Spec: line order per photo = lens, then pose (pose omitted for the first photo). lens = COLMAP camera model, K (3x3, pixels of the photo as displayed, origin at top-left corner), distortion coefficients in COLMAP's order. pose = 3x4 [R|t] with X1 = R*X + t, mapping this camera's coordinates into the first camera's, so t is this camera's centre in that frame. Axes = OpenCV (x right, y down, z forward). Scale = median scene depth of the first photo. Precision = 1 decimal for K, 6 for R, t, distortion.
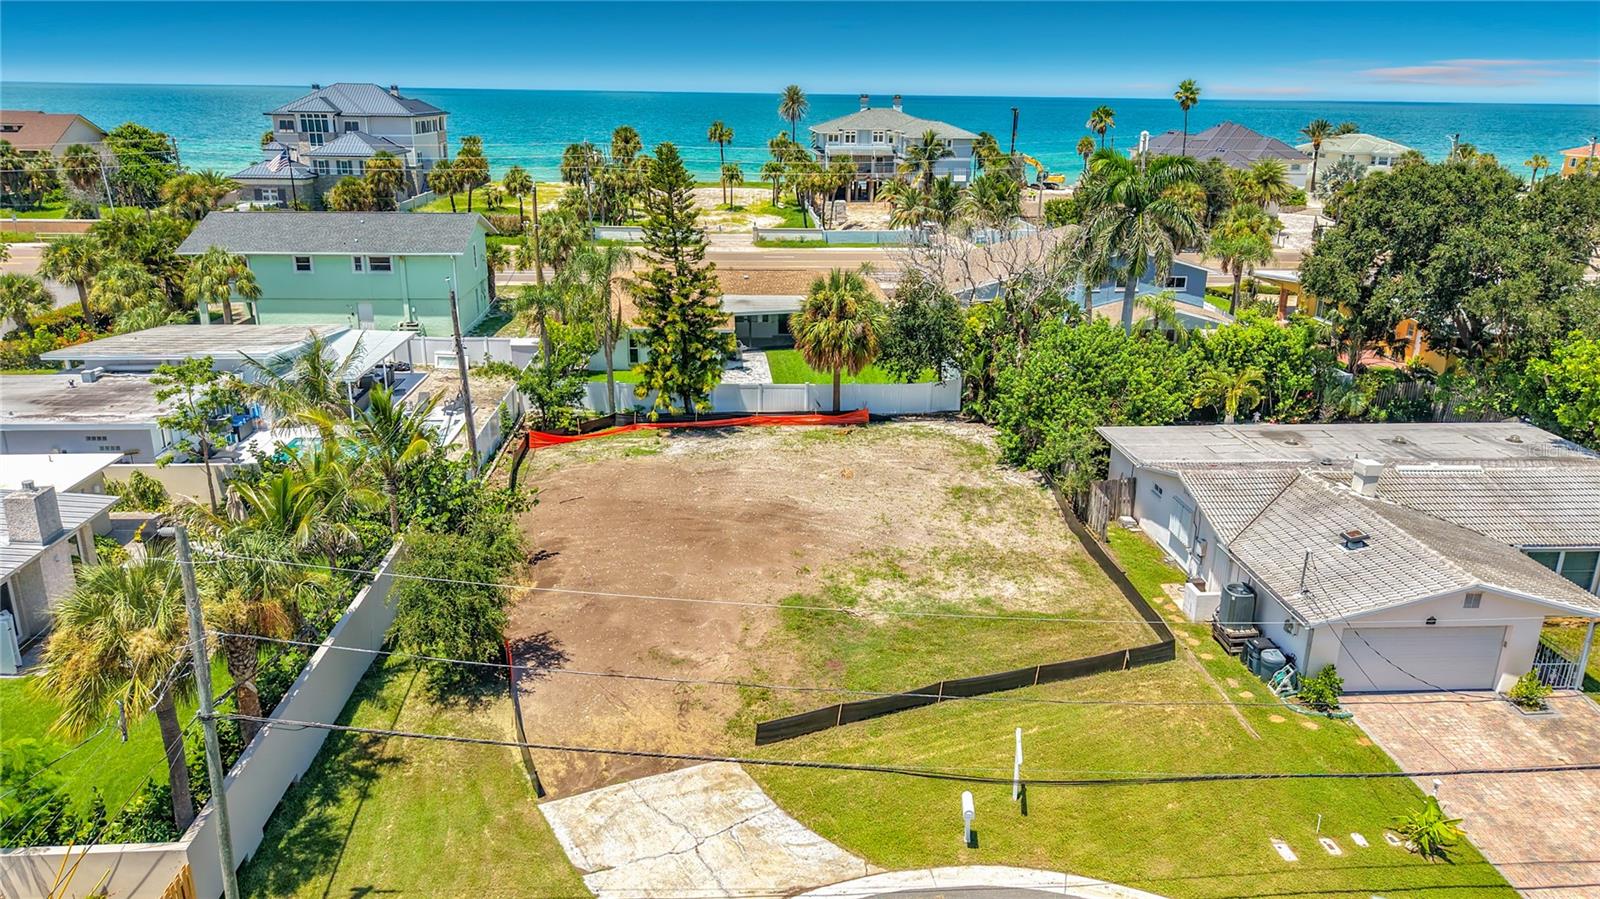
lens RADIAL K [[1079.1, 0, 800.0], [0, 1079.1, 449.5], [0, 0, 1]] dist [0.007362, -0.001738]
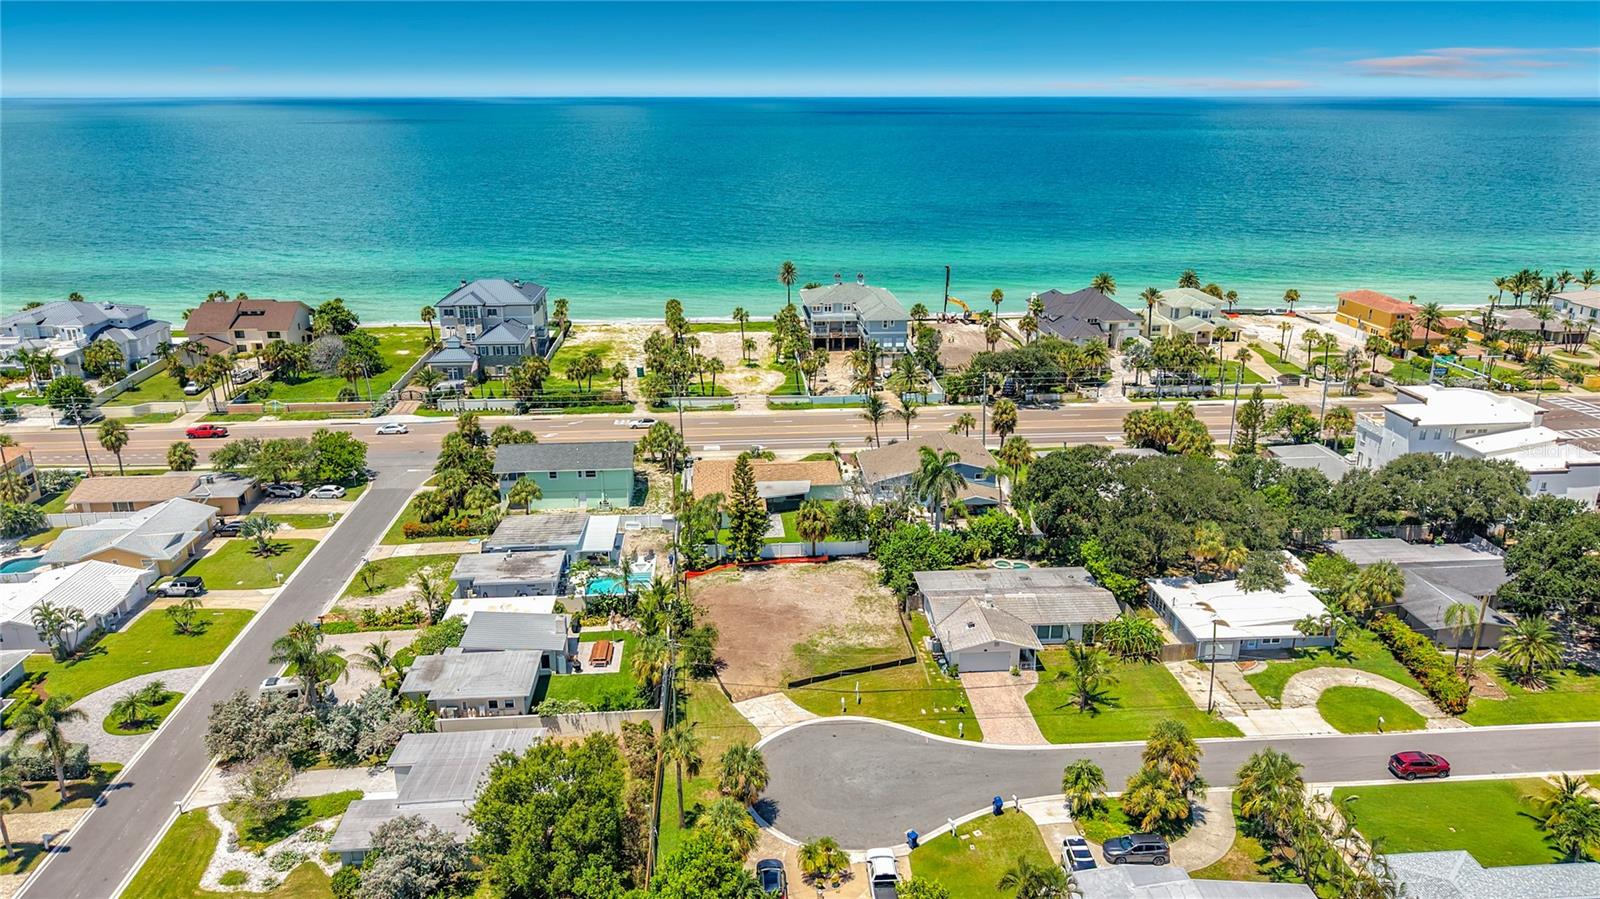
lens RADIAL K [[1091.1, 0, 800.0], [0, 1091.1, 449.5], [0, 0, 1]] dist [0.062443, -0.001013]
pose [[0.999864, -0.015908, 0.004352, -0.002511], [0.015920, 0.999869, -0.002940, -0.287969], [-0.004304, 0.003009, 0.999986, -1.492035]]
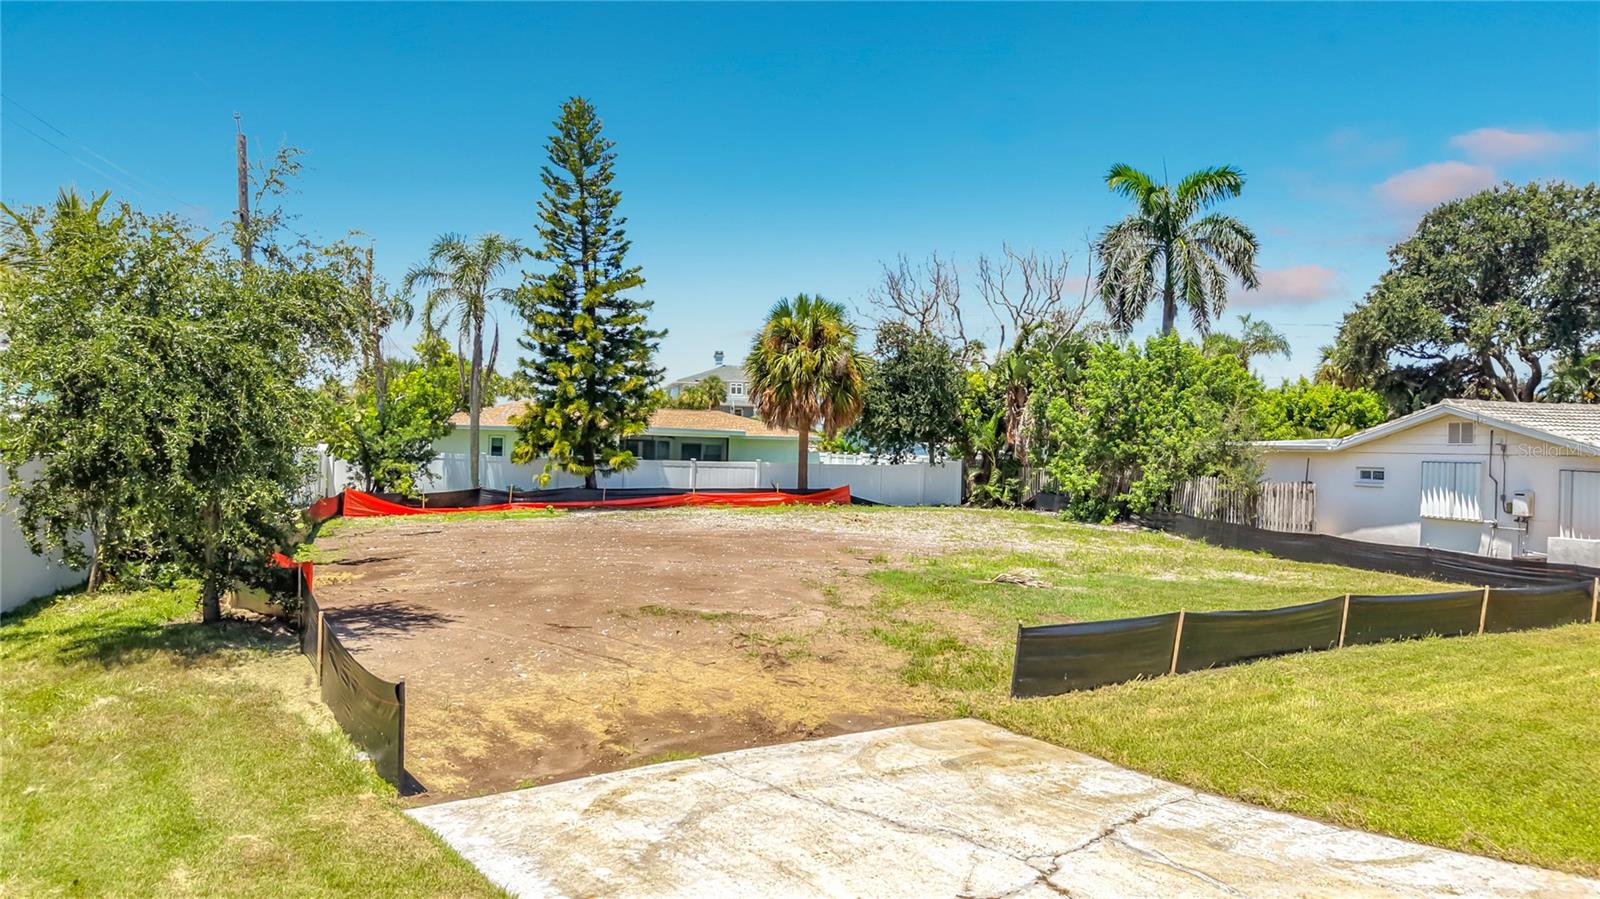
lens RADIAL K [[1079.1, 0, 800.0], [0, 1079.1, 449.5], [0, 0, 1]] dist [0.007362, -0.001738]
pose [[0.985046, 0.007479, 0.172130, -0.102080], [0.047406, 0.948732, -0.312507, 0.178141], [-0.165642, 0.315994, 0.934190, 0.374648]]
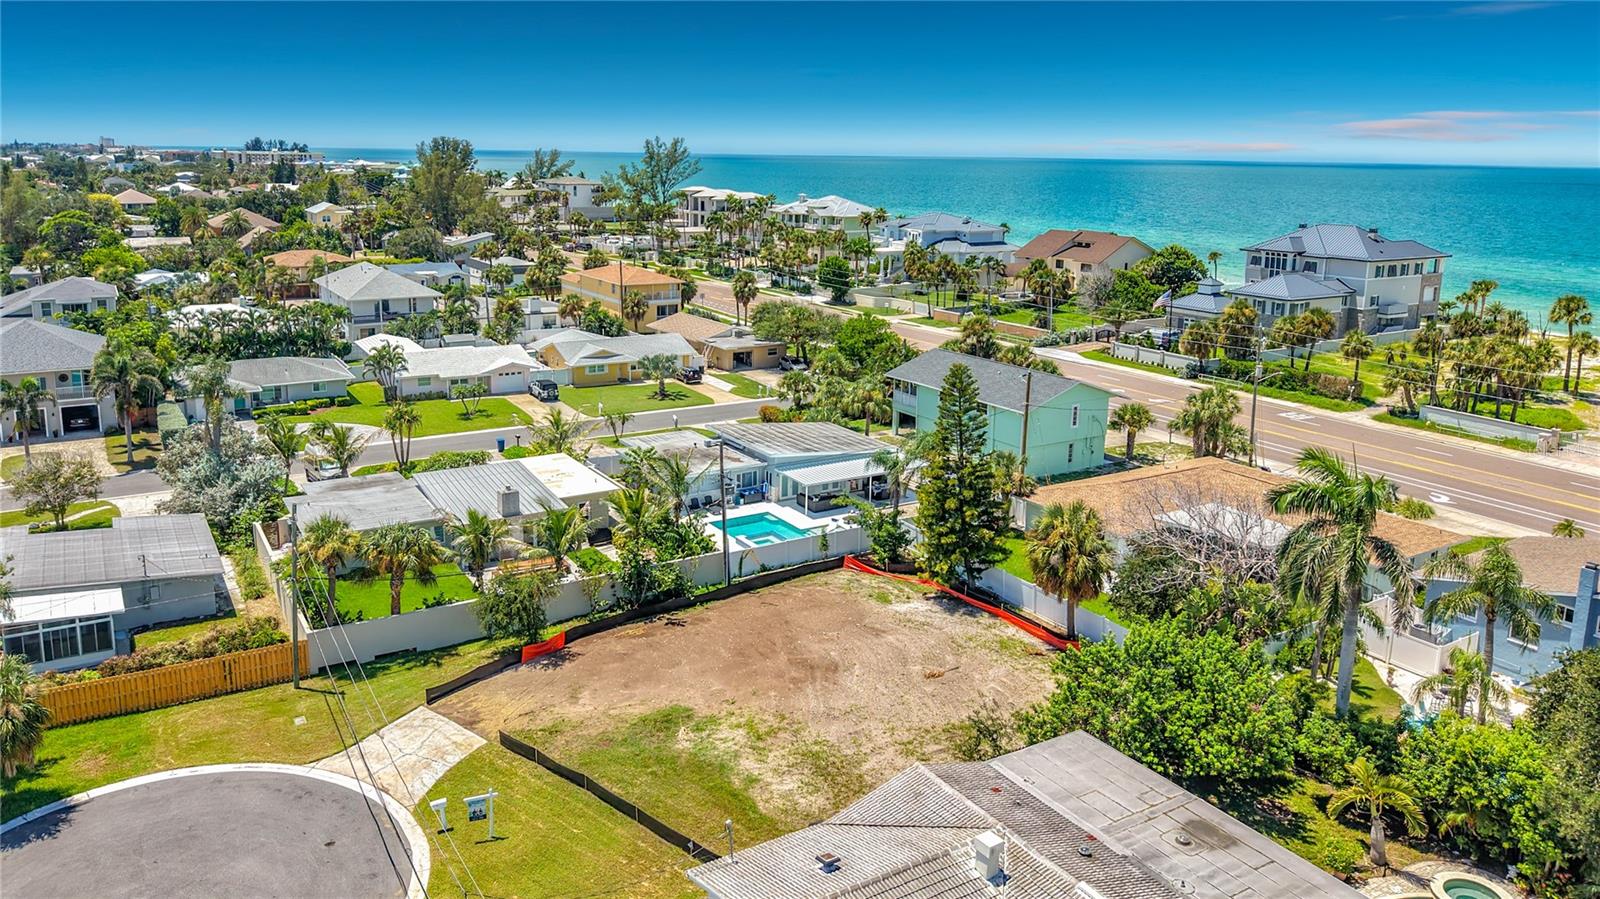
lens RADIAL K [[1101.7, 0, 778.1], [0, 1101.7, 448.9], [0, 0, 1]] dist [-0.000812, -0.000739]
pose [[0.461926, 0.223793, -0.858220, 0.850262], [-0.287460, 0.953185, 0.093834, -0.247927], [0.839042, 0.203359, 0.504633, 0.229983]]
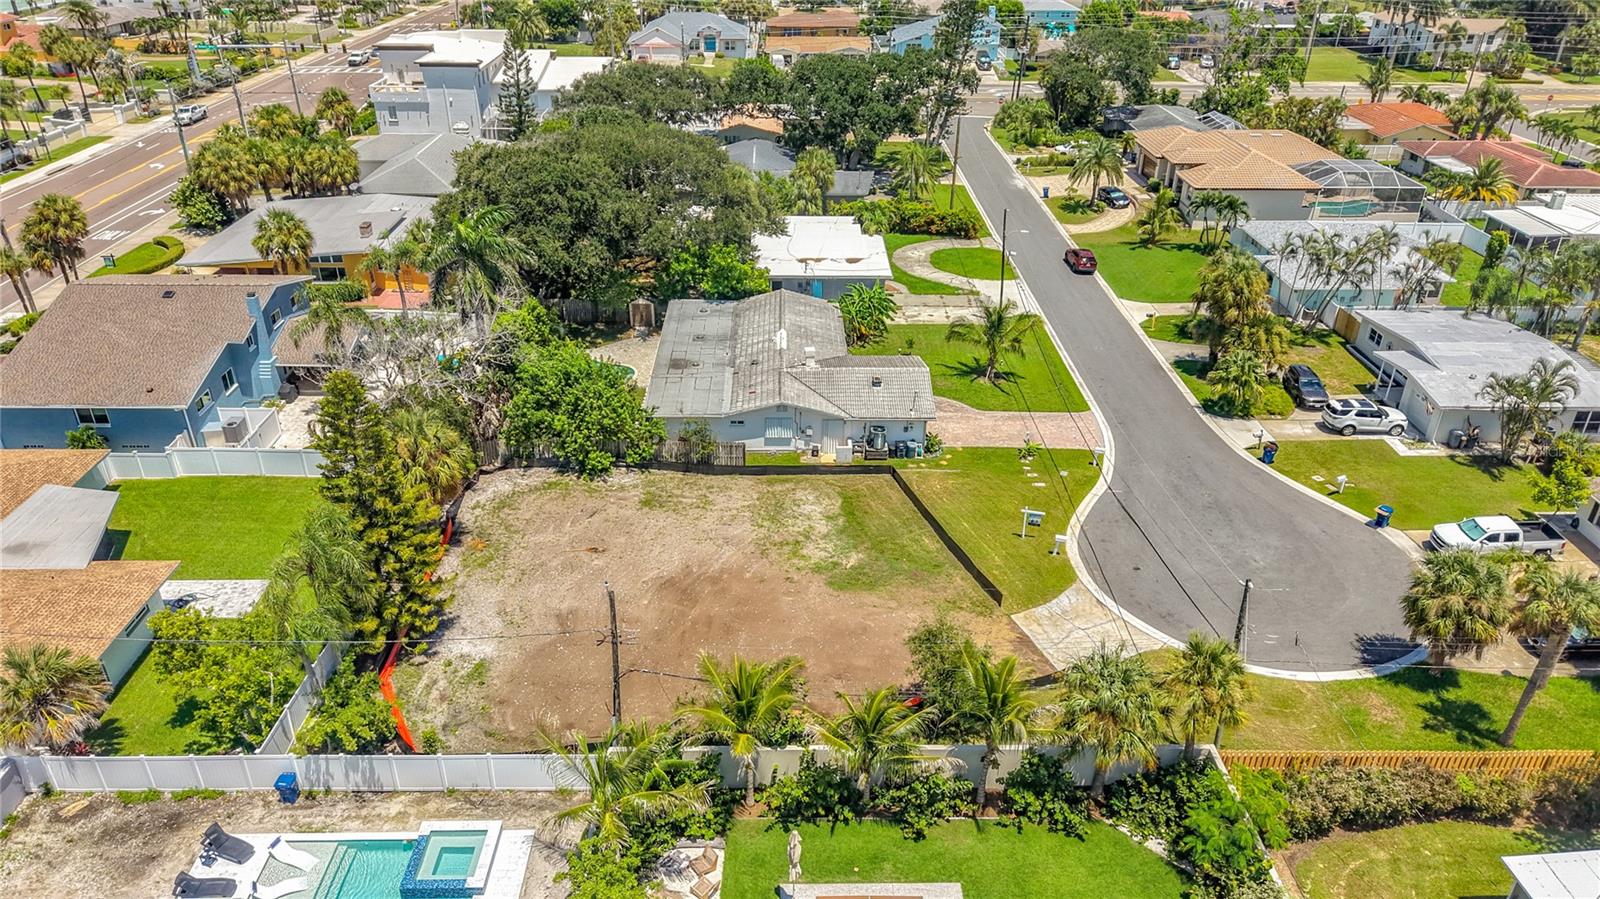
lens RADIAL K [[1079.1, 0, 800.0], [0, 1079.1, 449.5], [0, 0, 1]] dist [0.007362, -0.001738]
pose [[0.052663, -0.487293, 0.871649, -0.871916], [0.306312, 0.838666, 0.450347, -0.504404], [-0.950473, 0.243280, 0.193430, 0.508526]]
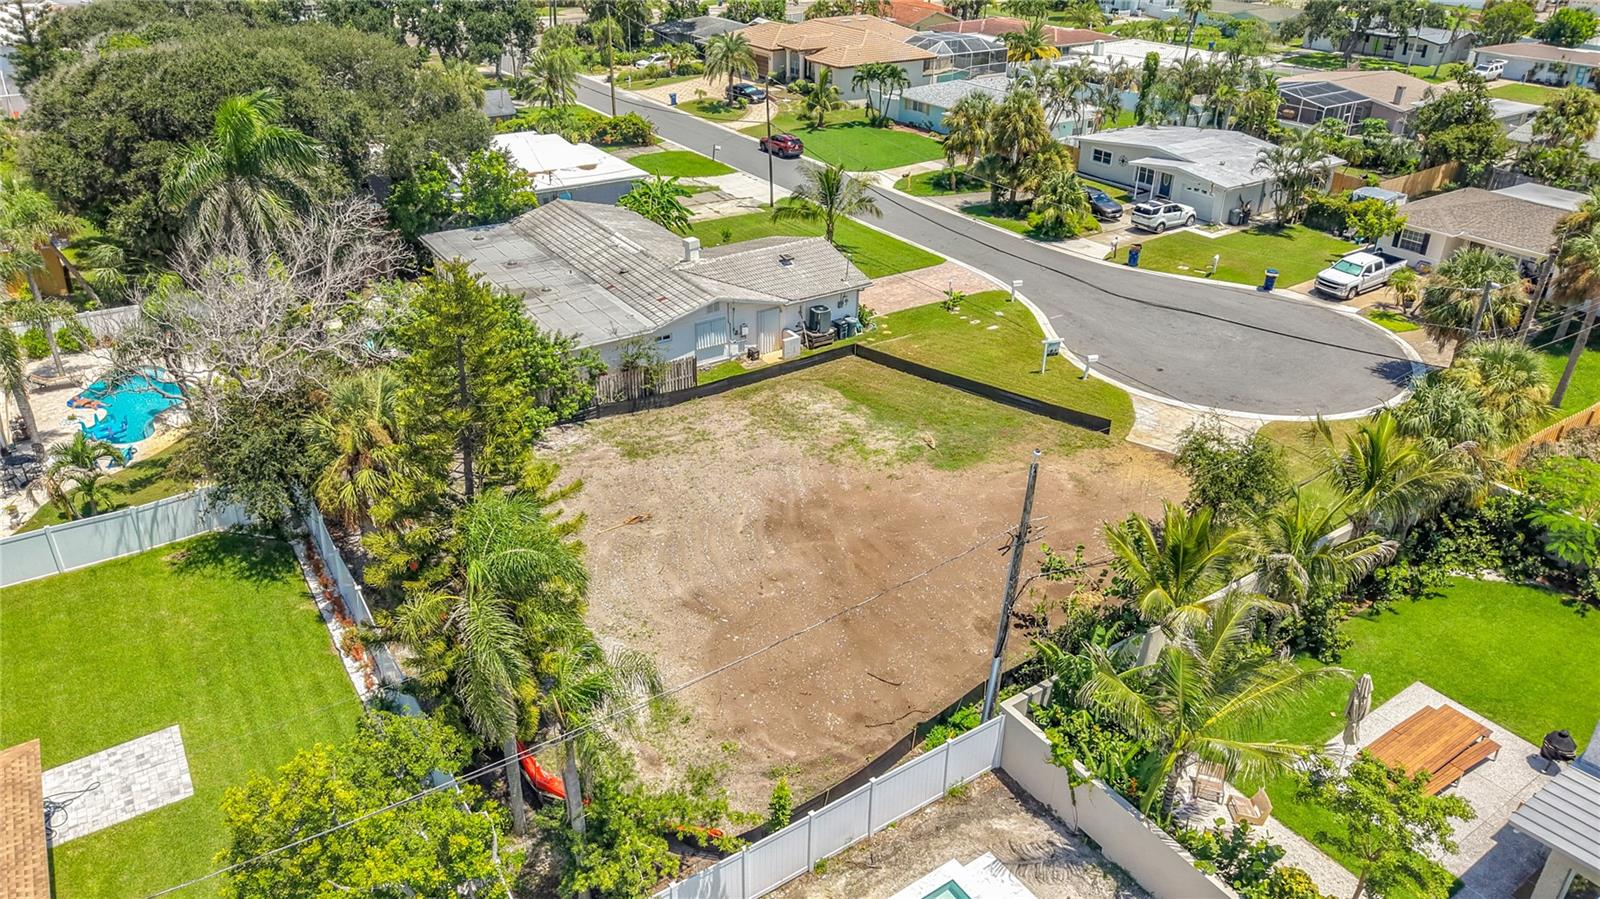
lens RADIAL K [[1077.1, 0, 806.8], [0, 1077.1, 421.3], [0, 0, 1]] dist [0.005584, 0.000949]
pose [[-0.507747, -0.411649, 0.756795, -0.591310], [0.254837, 0.767377, 0.588380, -0.468891], [-0.822953, 0.491607, -0.284730, 1.036622]]
